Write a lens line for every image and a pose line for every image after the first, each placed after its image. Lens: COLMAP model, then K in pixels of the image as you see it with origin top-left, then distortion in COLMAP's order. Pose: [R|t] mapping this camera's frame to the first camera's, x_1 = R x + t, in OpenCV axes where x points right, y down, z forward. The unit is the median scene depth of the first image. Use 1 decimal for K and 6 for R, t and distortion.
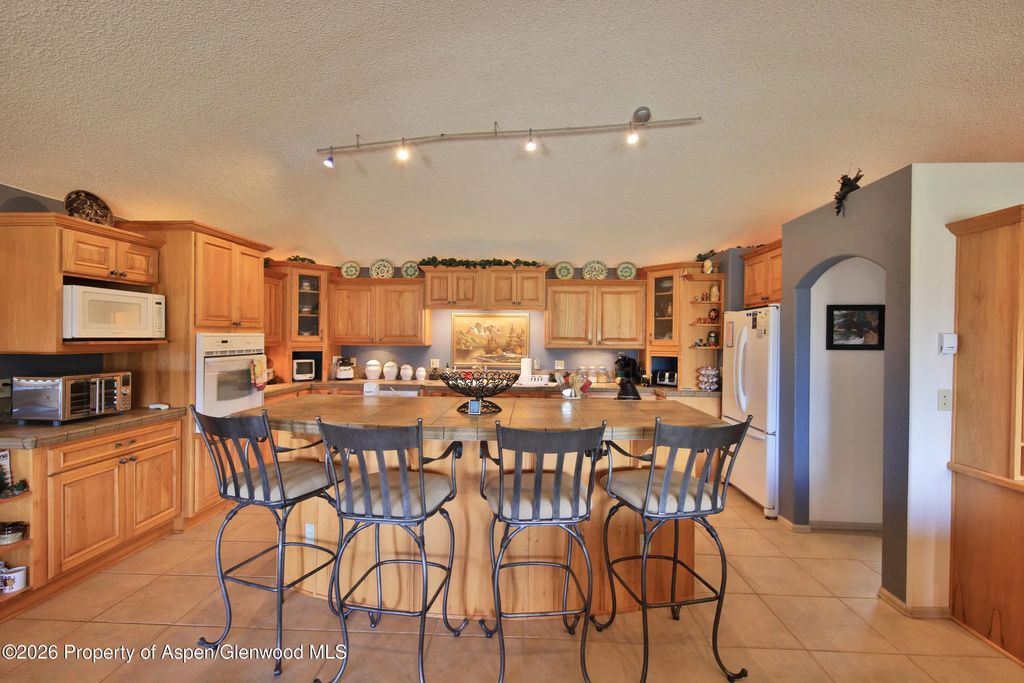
lens RADIAL K [[445.2, 0, 515.3], [0, 445.2, 339.5], [0, 0, 1]] dist [-0.001149, -0.000469]
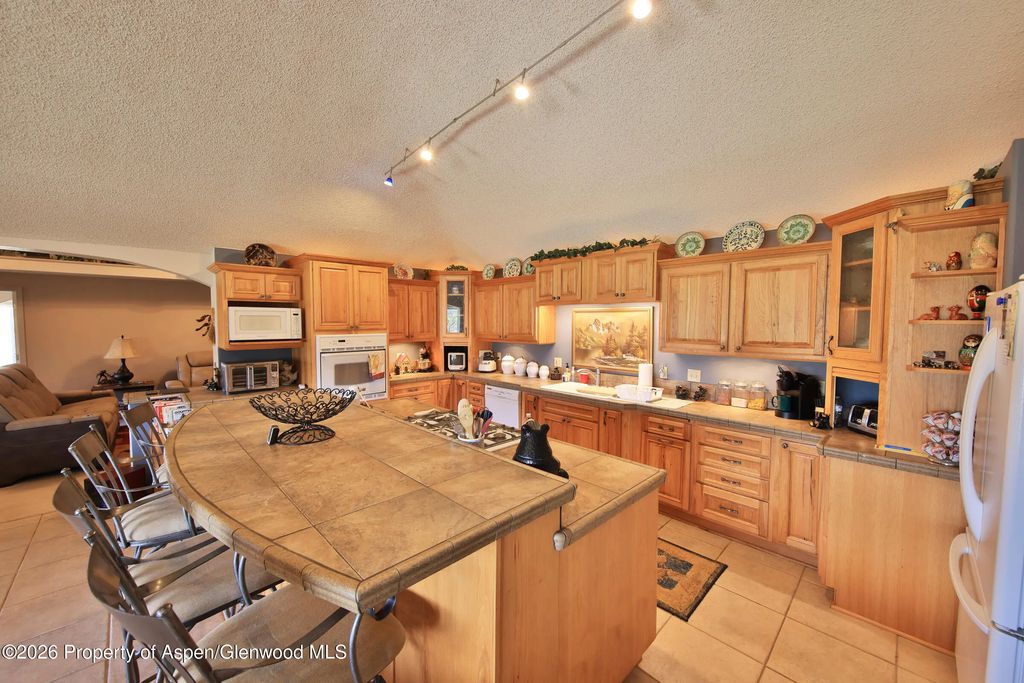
lens RADIAL K [[395.7, 0, 508.7], [0, 395.7, 342.9], [0, 0, 1]] dist [0.001183, -0.000139]
pose [[0.716891, 0.029291, -0.696570, 0.354581], [0.002735, 0.998991, 0.044822, -0.028174], [0.697180, -0.034038, 0.716087, 0.348566]]
